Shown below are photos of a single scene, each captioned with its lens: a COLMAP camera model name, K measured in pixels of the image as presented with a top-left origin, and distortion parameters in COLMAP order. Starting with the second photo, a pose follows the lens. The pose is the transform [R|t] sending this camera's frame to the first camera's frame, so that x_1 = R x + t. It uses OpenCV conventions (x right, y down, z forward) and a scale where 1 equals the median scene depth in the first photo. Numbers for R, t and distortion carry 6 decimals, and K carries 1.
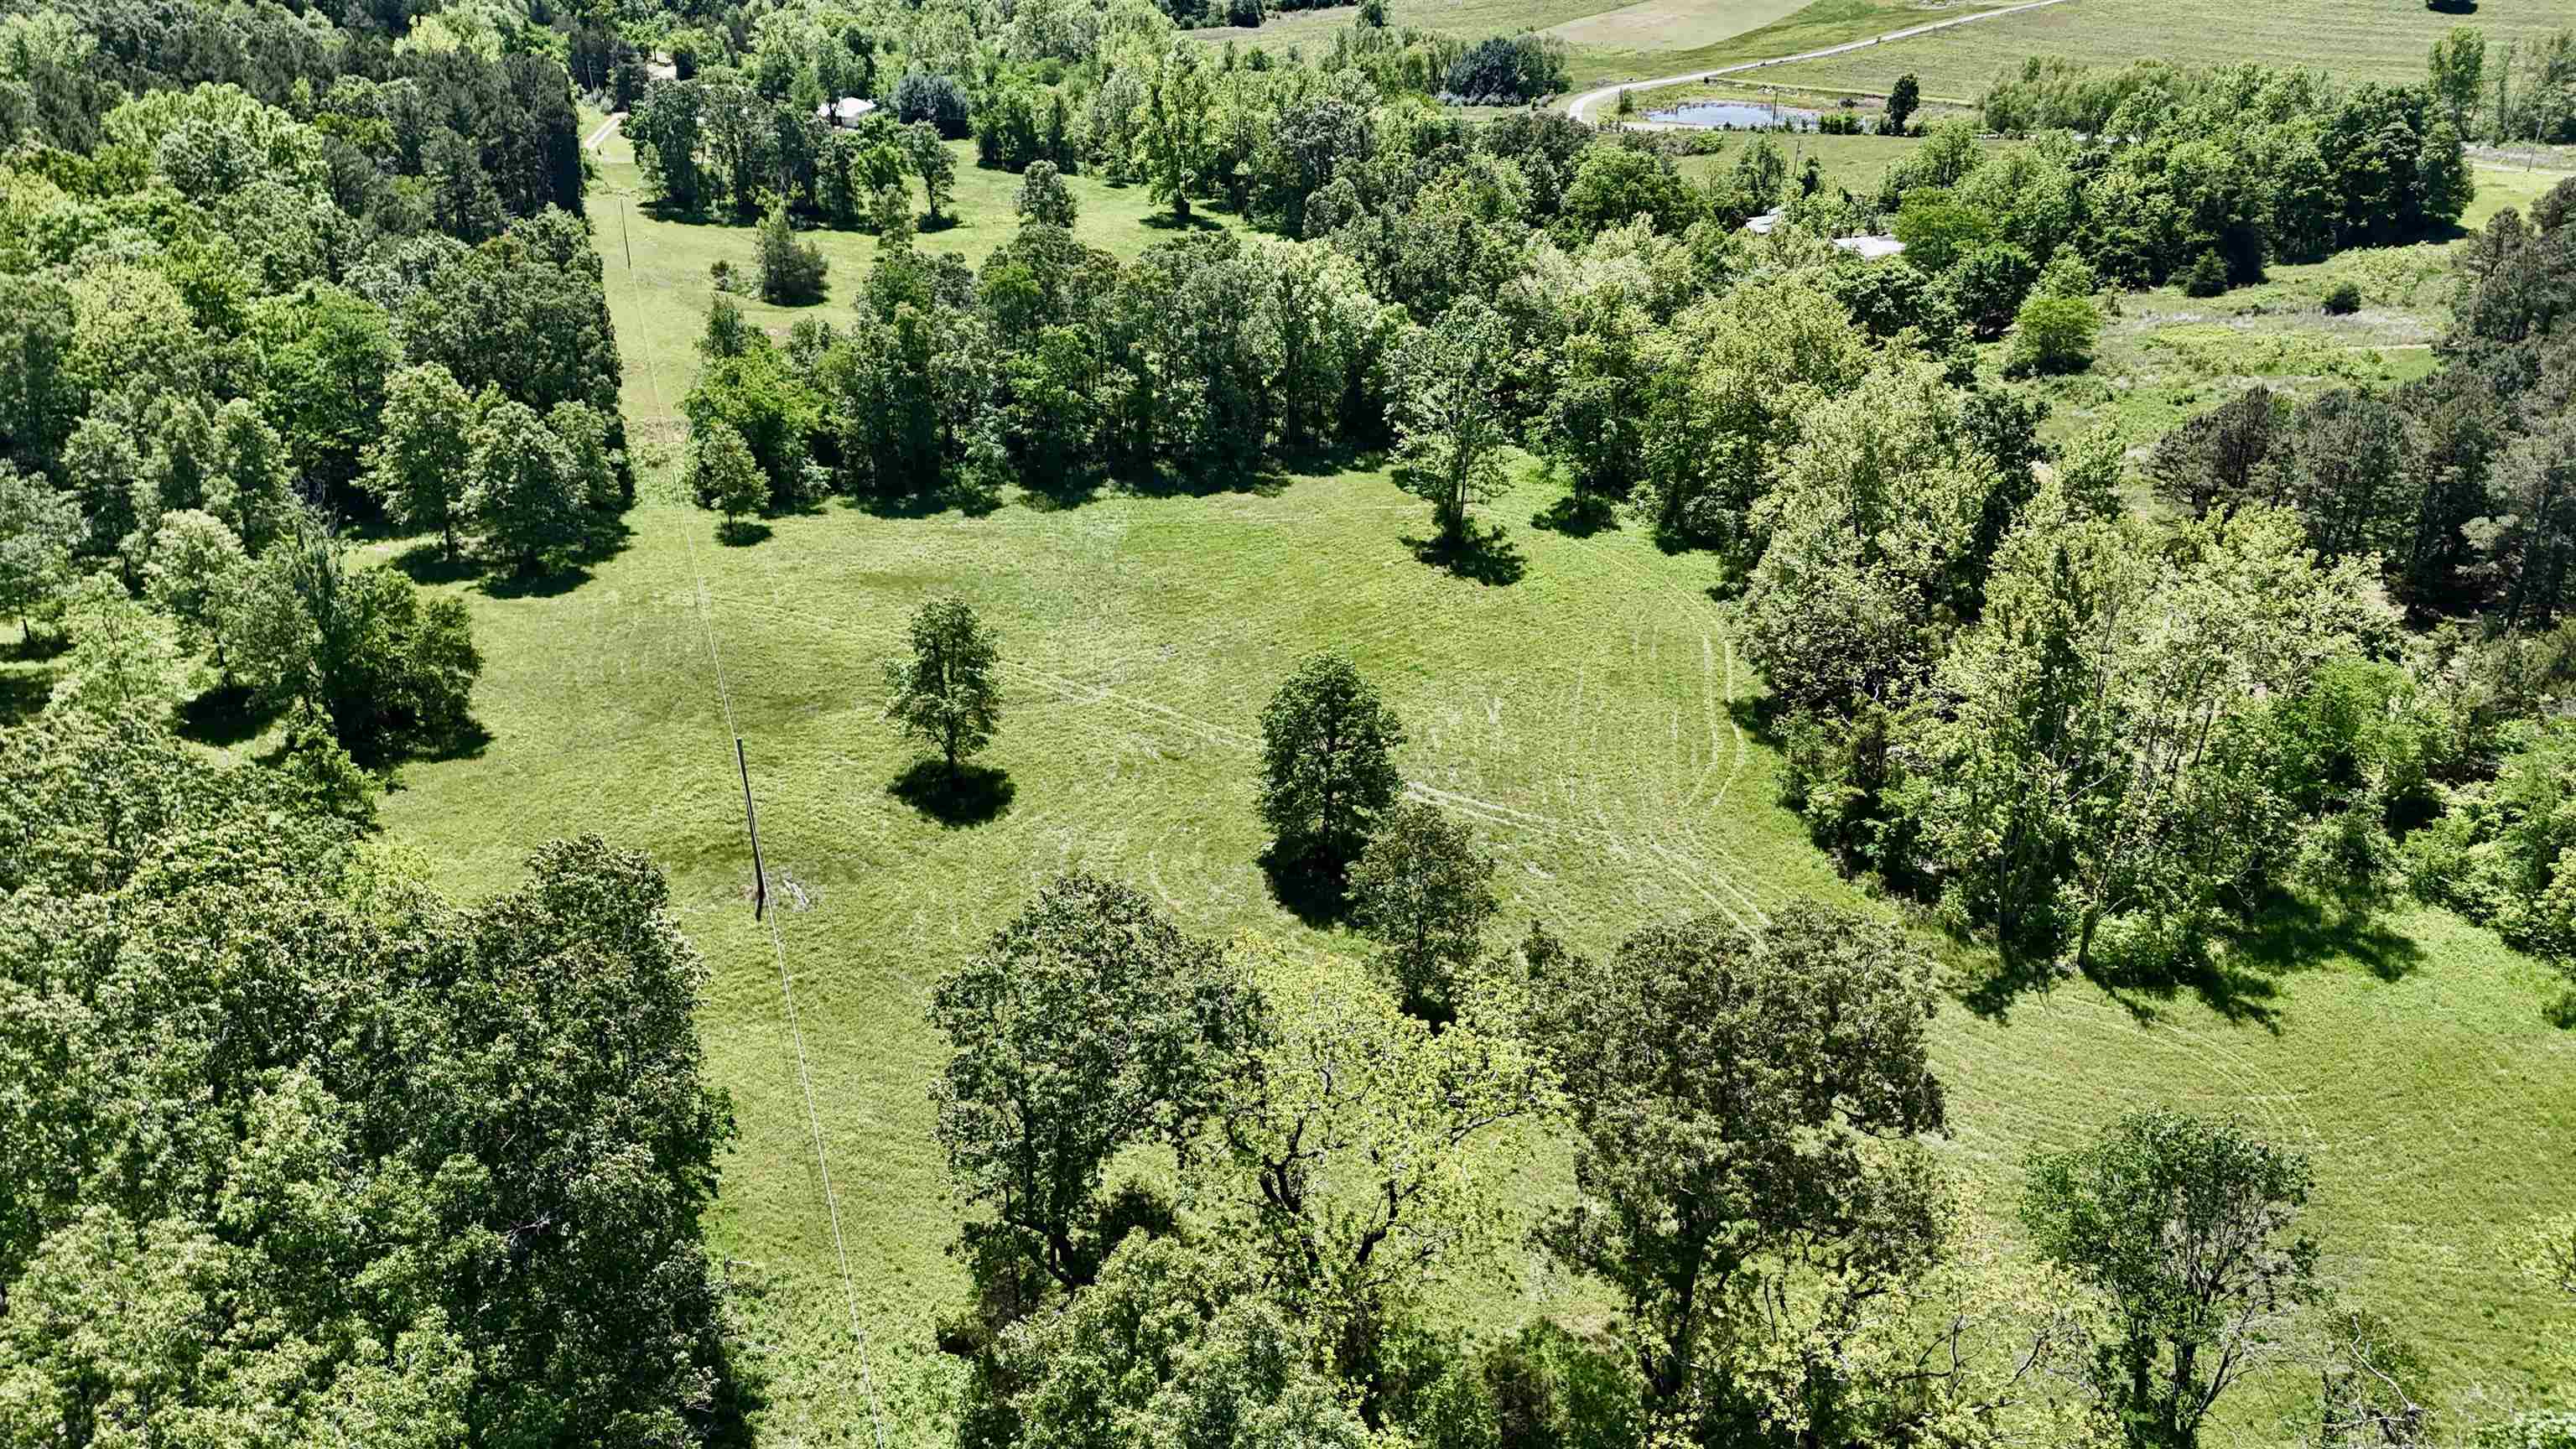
lens RADIAL K [[1891.0, 0, 1288.0], [0, 1891.0, 724.5], [0, 0, 1]] dist [0.082509, -0.067440]
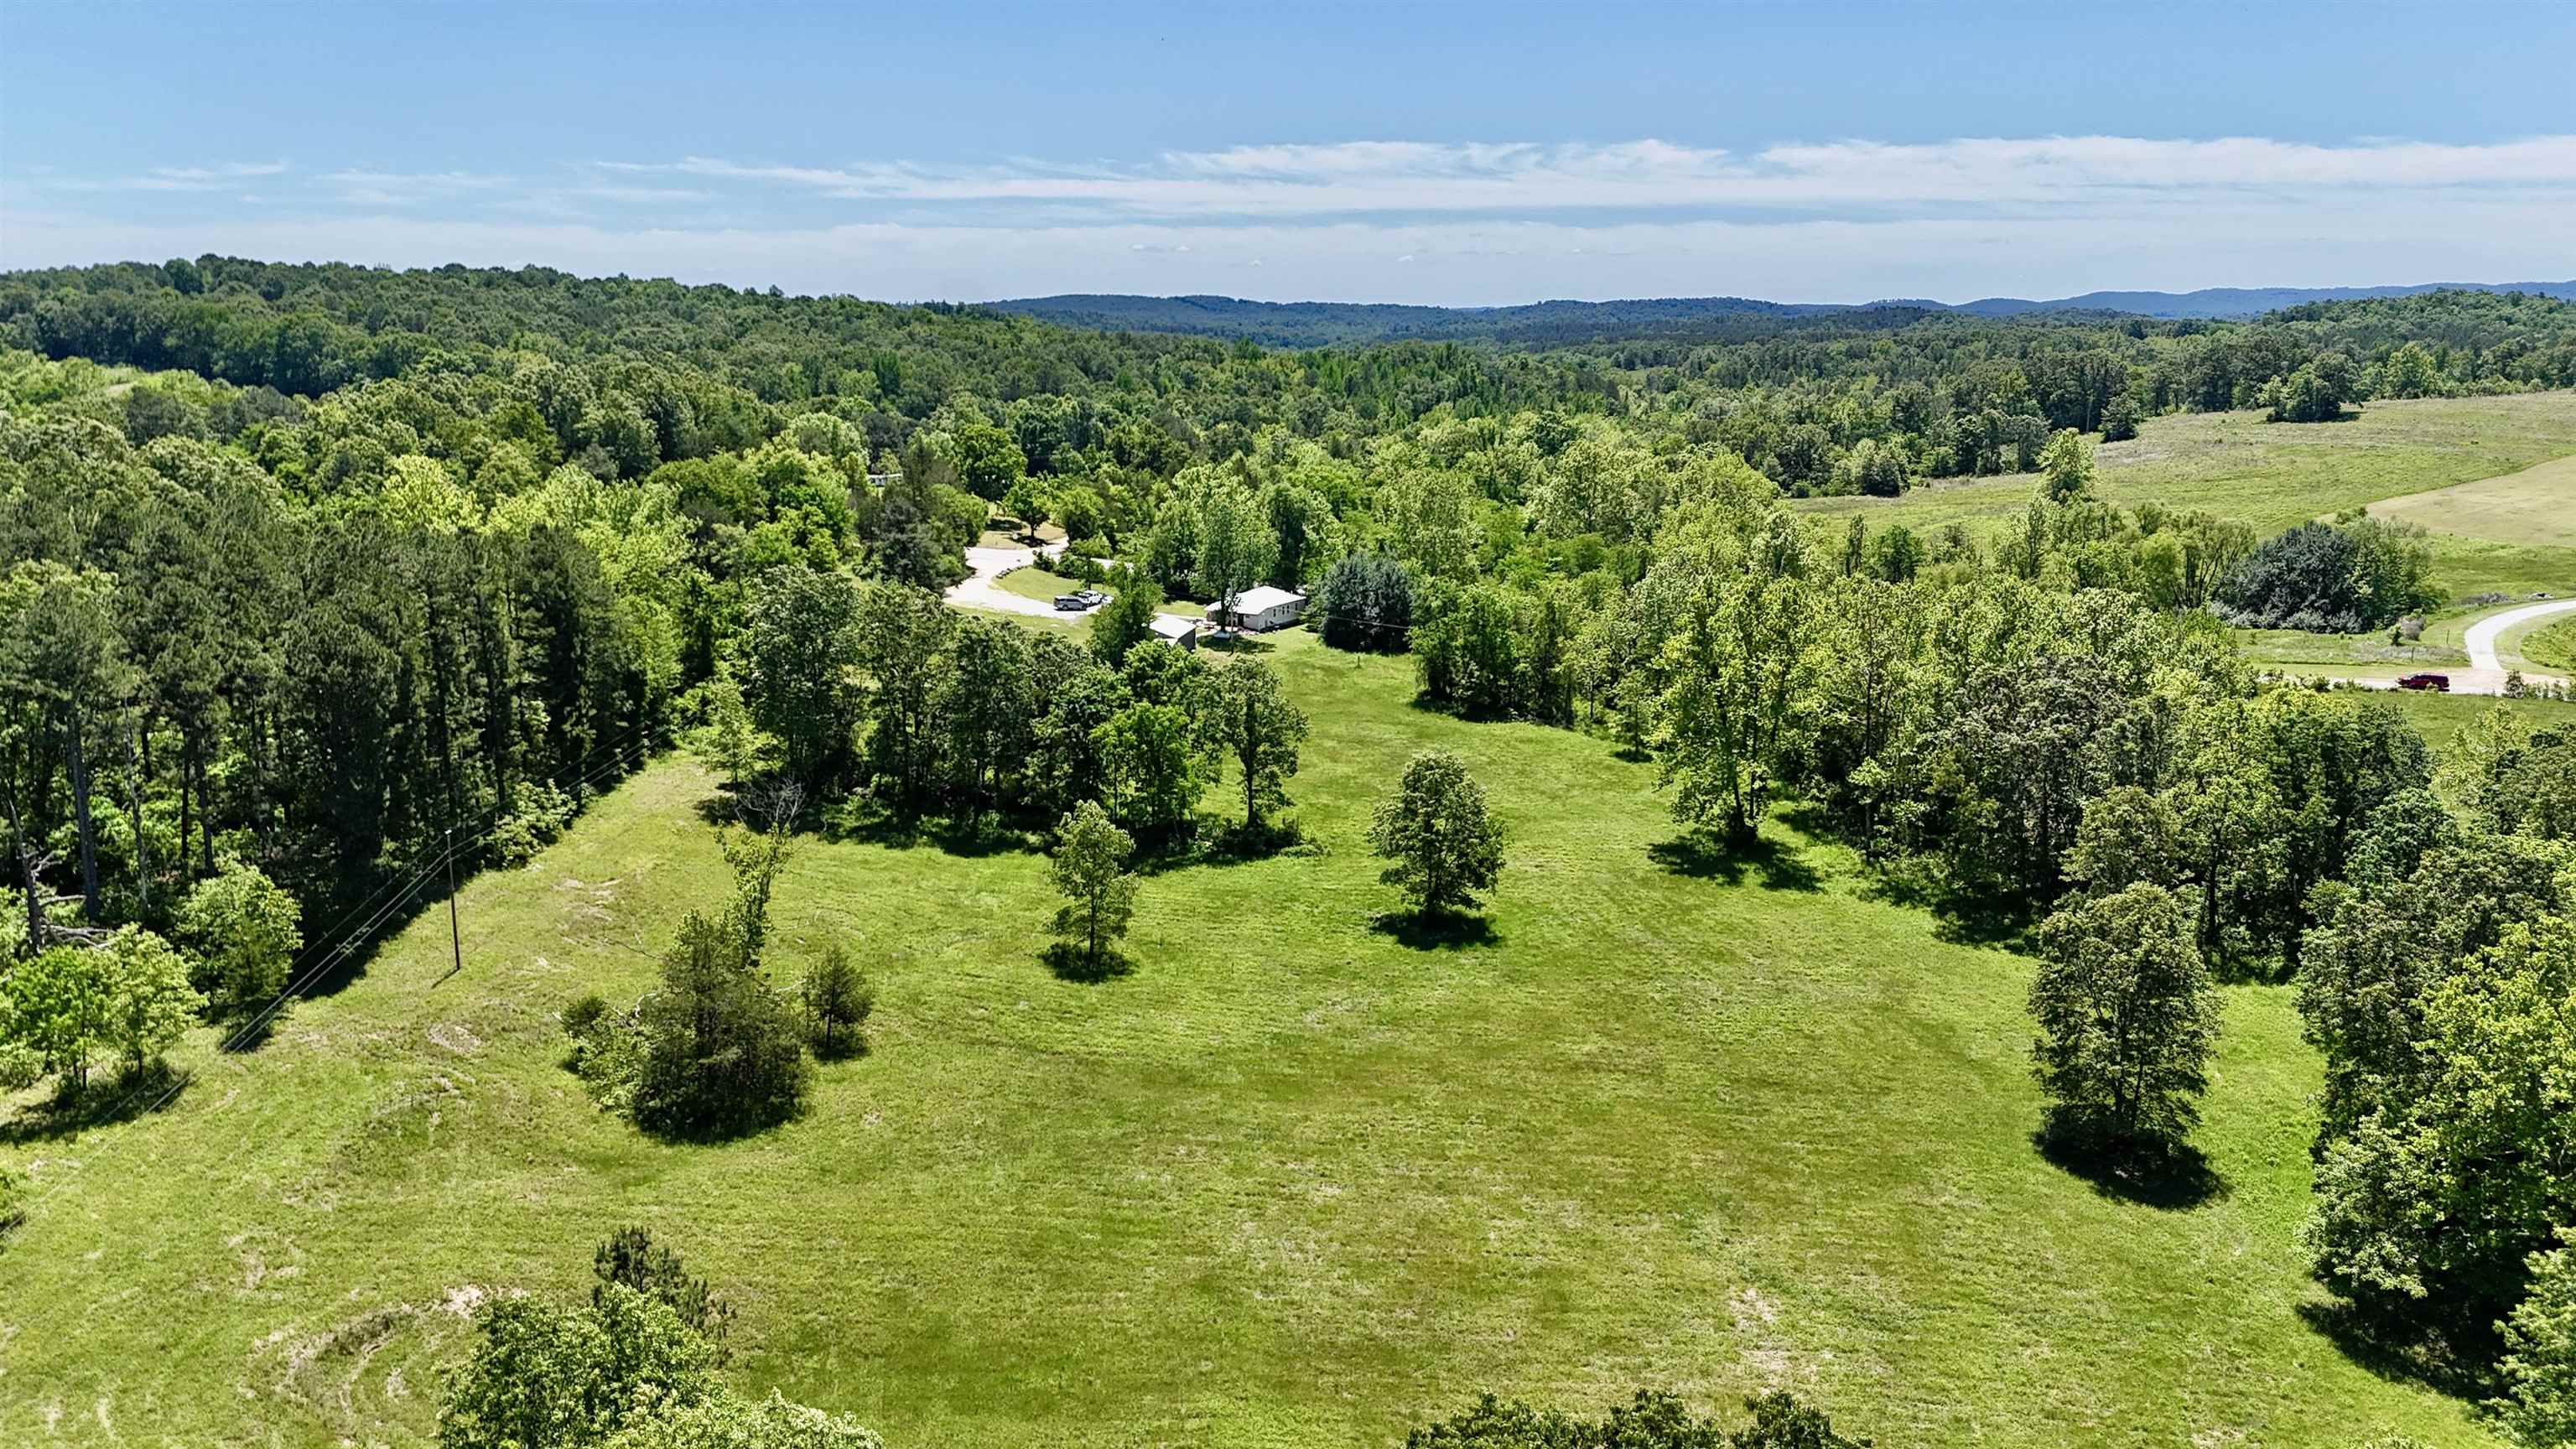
lens RADIAL K [[1884.2, 0, 1298.3], [0, 1884.2, 734.8], [0, 0, 1]] dist [0.119455, -0.140429]
pose [[0.951428, 0.066501, -0.300604, -0.022335], [-0.130339, 0.971581, -0.197591, -0.247830], [0.278921, 0.227174, 0.933057, 0.663846]]
